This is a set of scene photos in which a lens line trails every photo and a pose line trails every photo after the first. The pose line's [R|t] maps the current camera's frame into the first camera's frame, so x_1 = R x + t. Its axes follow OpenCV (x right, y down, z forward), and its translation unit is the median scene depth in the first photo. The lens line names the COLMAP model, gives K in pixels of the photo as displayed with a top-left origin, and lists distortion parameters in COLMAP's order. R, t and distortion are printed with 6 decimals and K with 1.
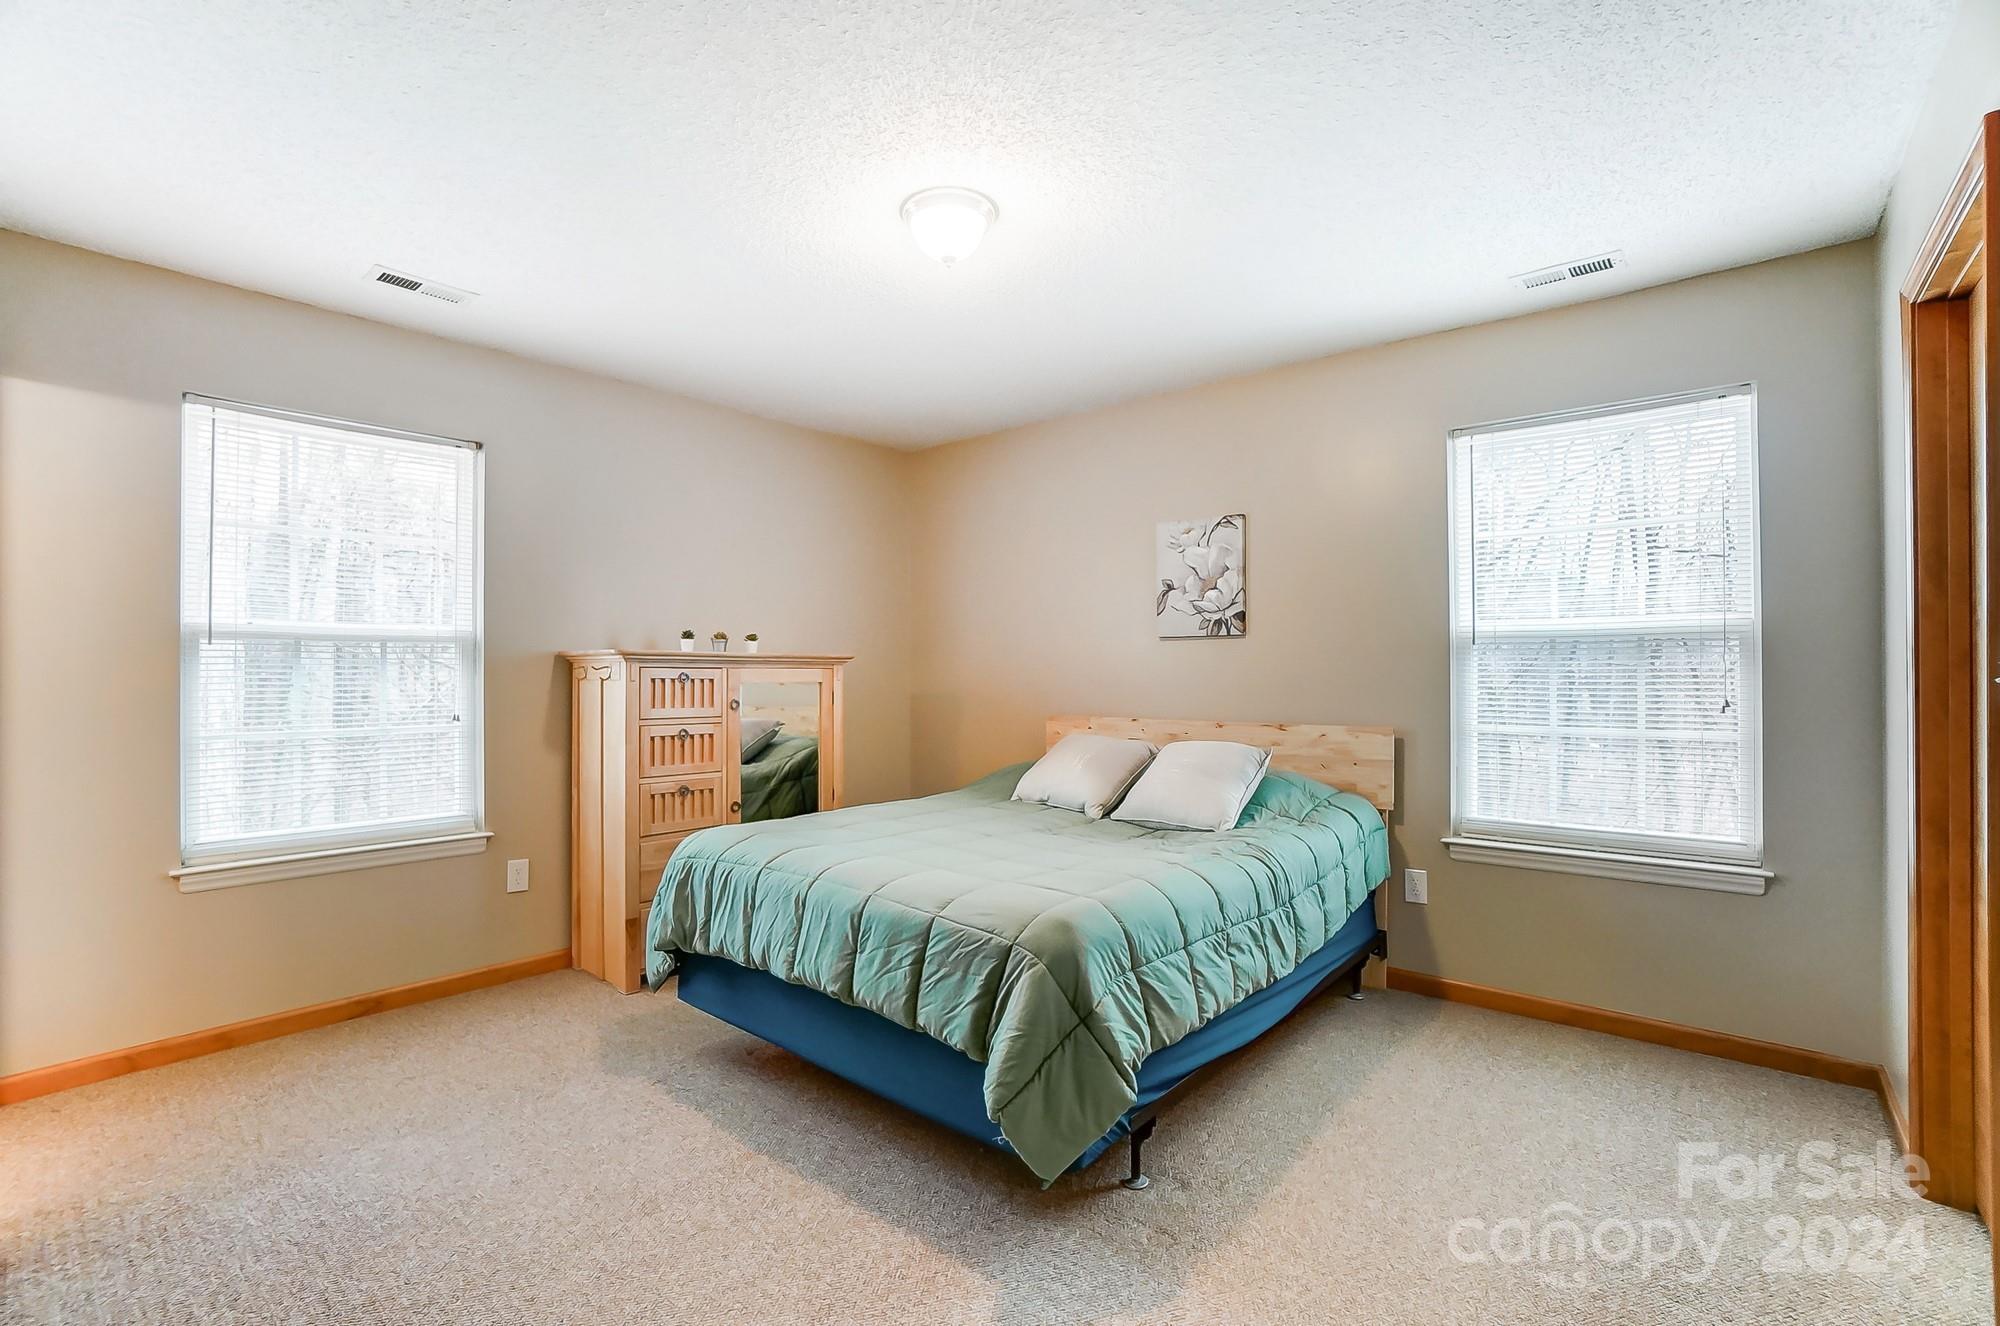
lens RADIAL K [[897.1, 0, 993.1], [0, 897.1, 663.5], [0, 0, 1]] dist [-0.039904, 0.009839]
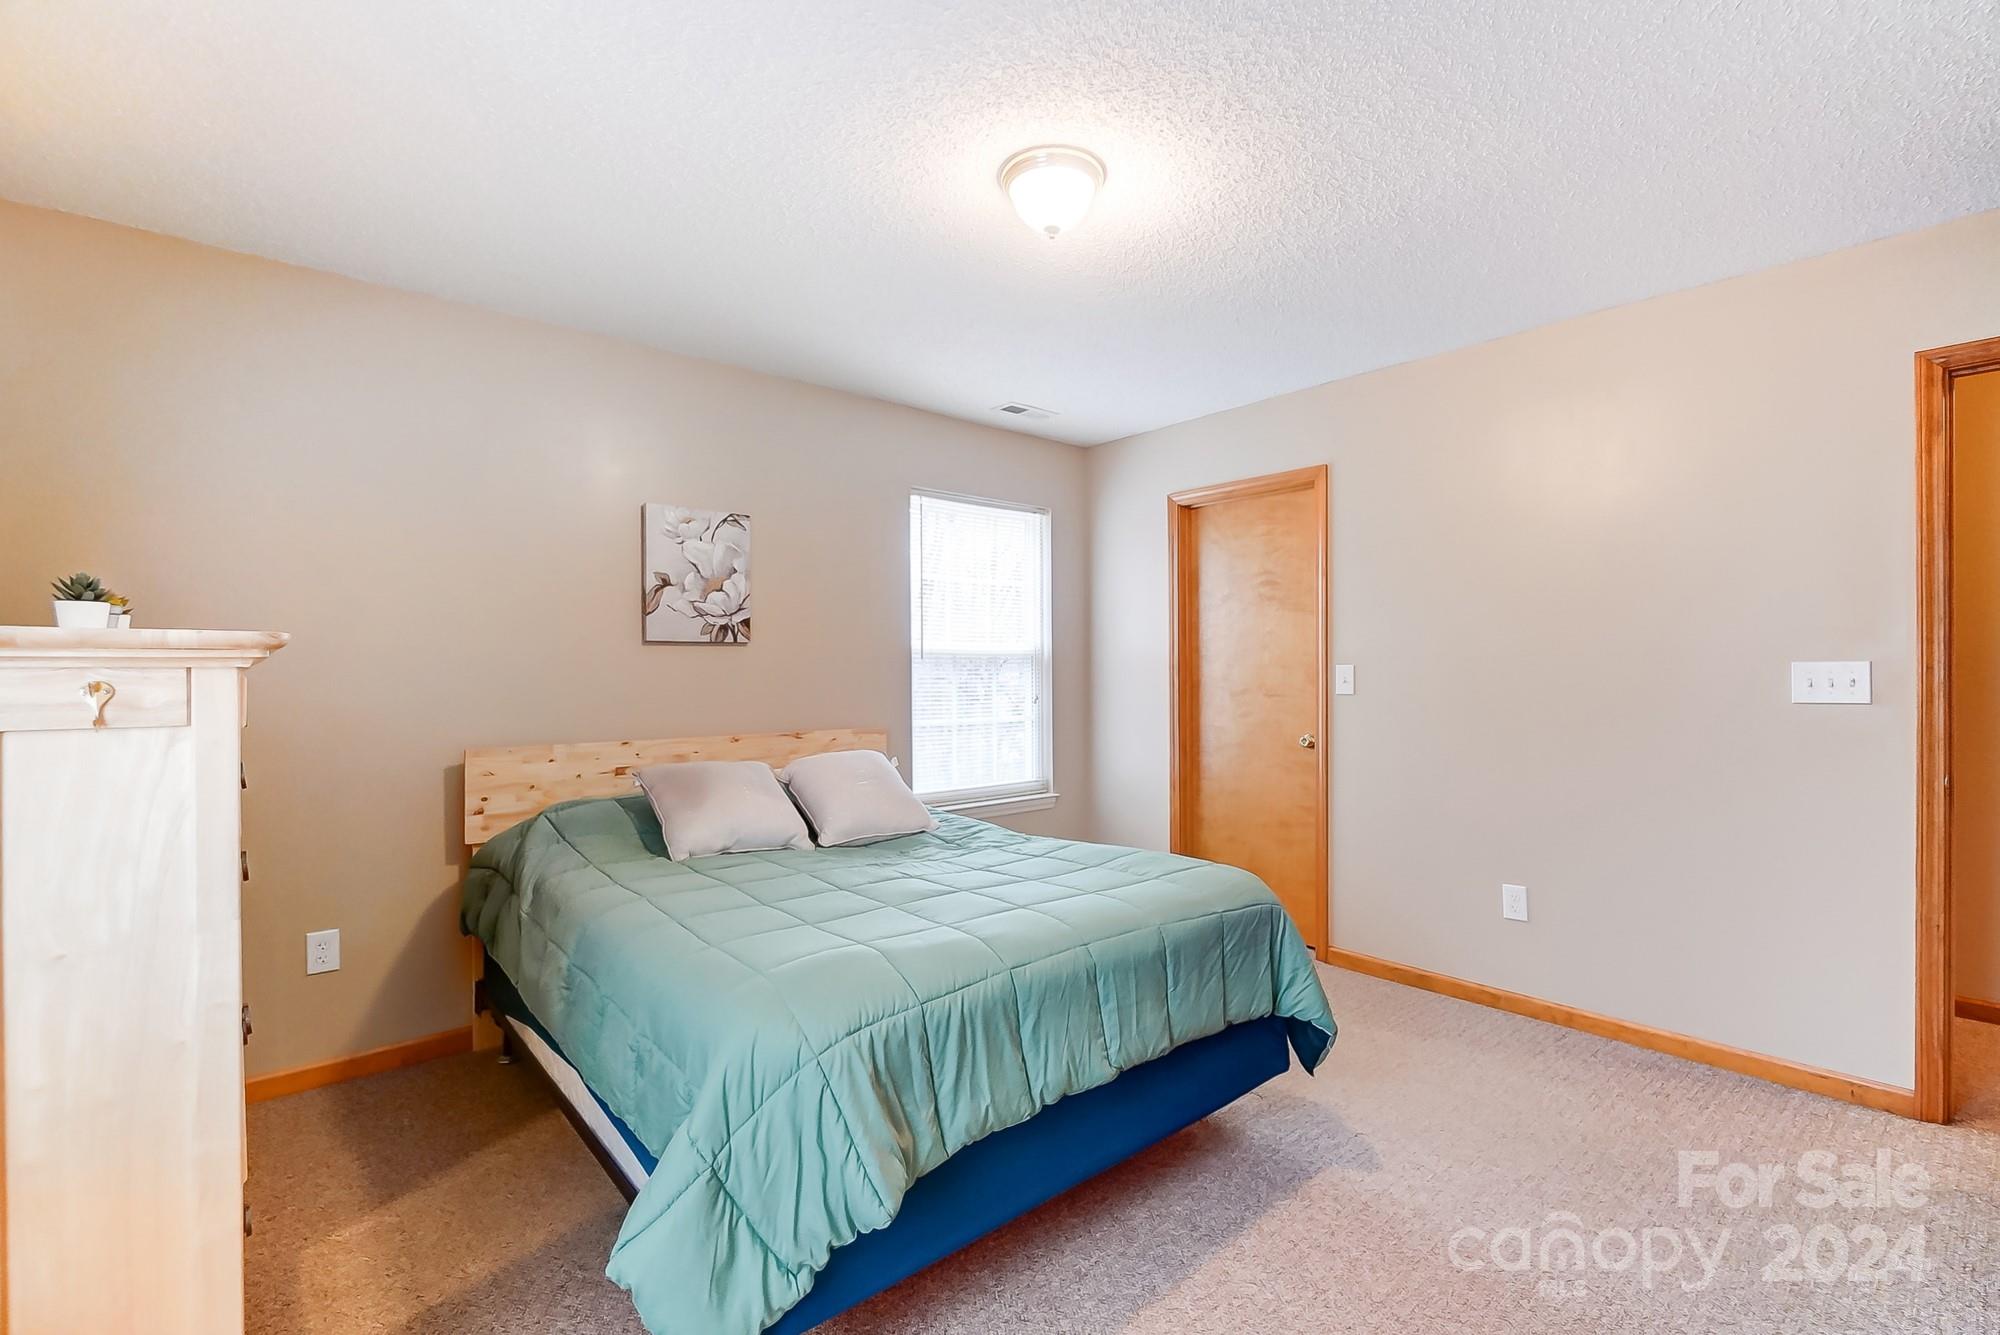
lens RADIAL K [[897.1, 0, 994.0], [0, 897.1, 667.4], [0, 0, 1]] dist [-0.039904, 0.009839]
pose [[0.156662, 0.013296, 0.987563, -0.608237], [-0.002529, 0.999912, -0.013061, 0.005565], [-0.987649, -0.000451, 0.156682, 0.586927]]
